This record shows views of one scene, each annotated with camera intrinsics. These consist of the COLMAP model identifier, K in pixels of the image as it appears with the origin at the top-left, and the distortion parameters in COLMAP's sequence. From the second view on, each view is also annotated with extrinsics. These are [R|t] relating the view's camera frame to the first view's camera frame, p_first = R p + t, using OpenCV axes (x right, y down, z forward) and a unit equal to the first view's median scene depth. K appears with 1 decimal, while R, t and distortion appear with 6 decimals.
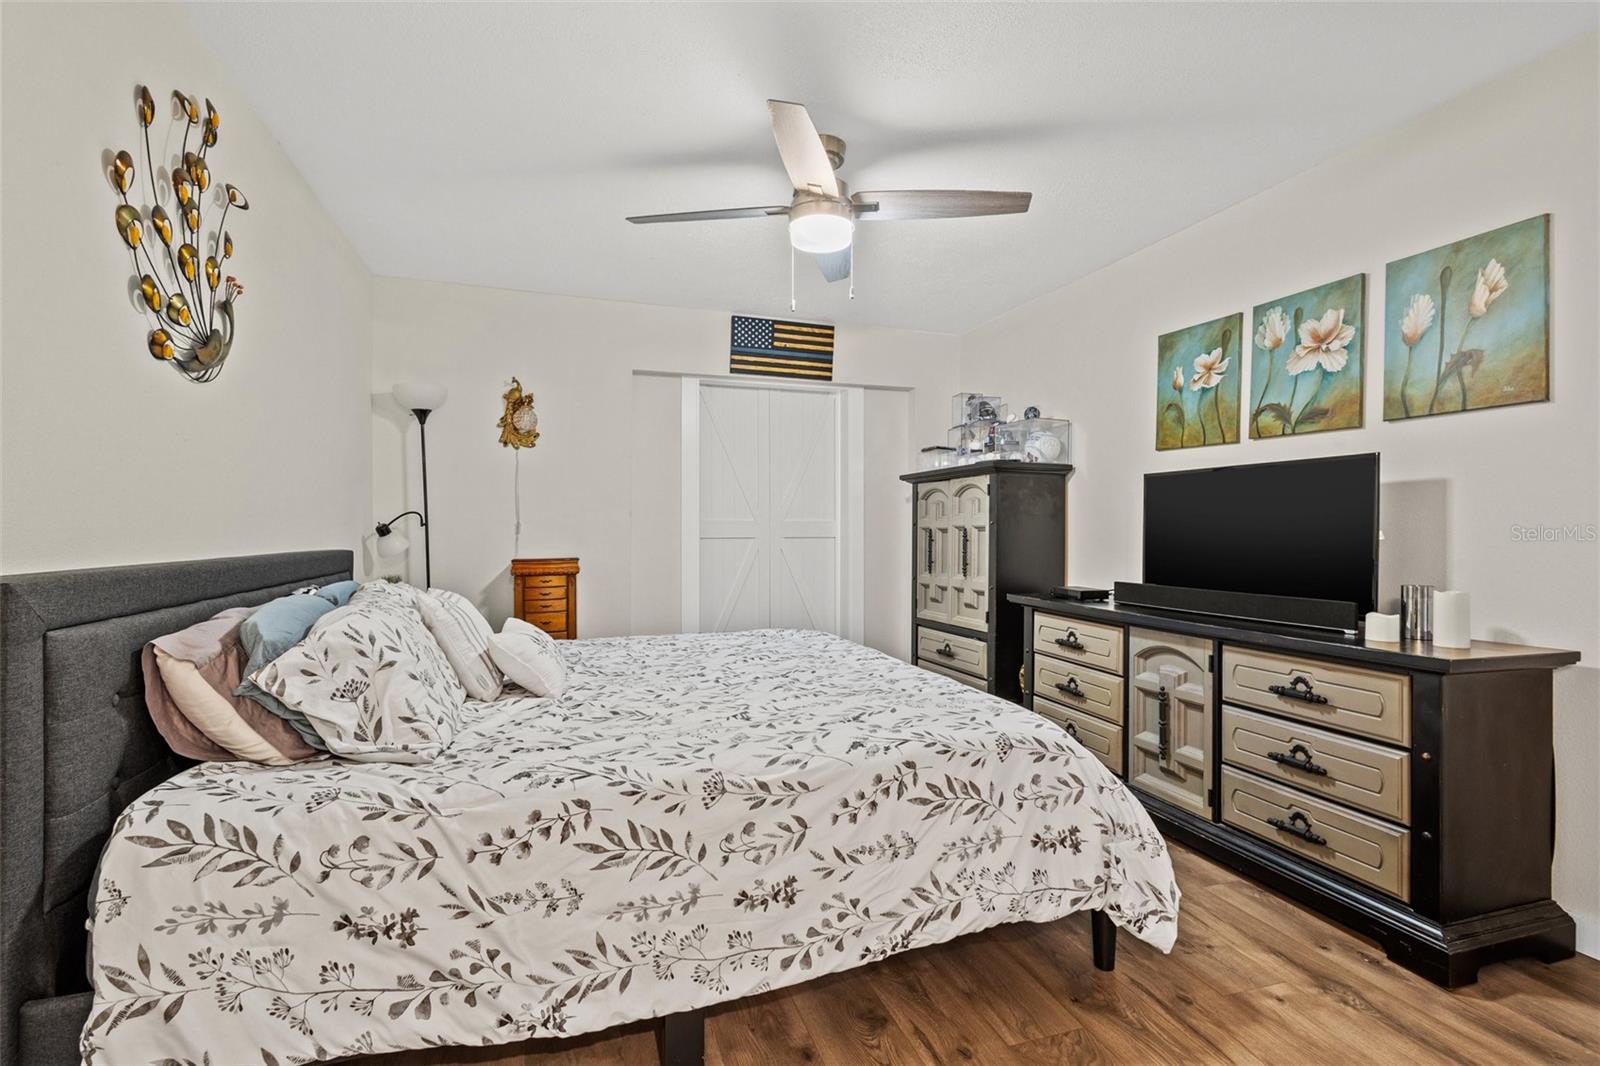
lens RADIAL K [[748.1, 0, 793.1], [0, 748.1, 532.5], [0, 0, 1]] dist [0.008489, -0.000603]
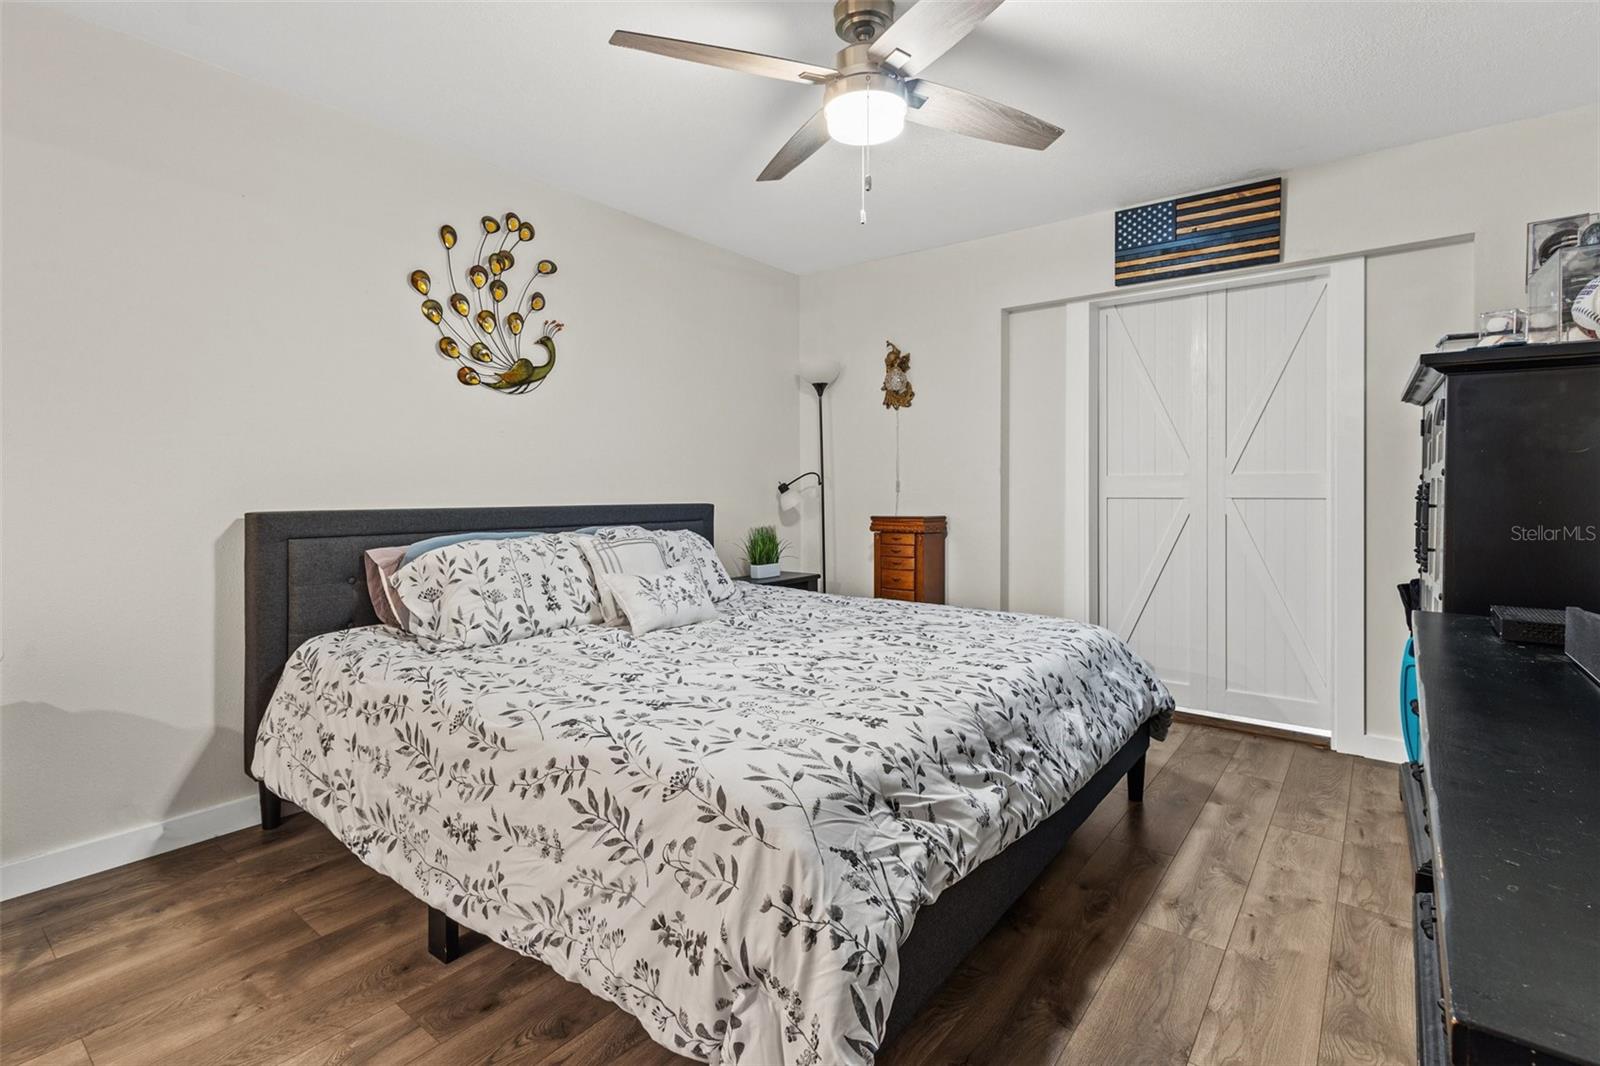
lens RADIAL K [[748.1, 0, 763.4], [0, 748.1, 495.1], [0, 0, 1]] dist [0.008489, -0.000603]
pose [[0.545418, 0.007090, -0.838134, 0.932330], [-0.002110, 0.999973, 0.007086, -0.001169], [0.838162, -0.002096, 0.545418, 0.666329]]
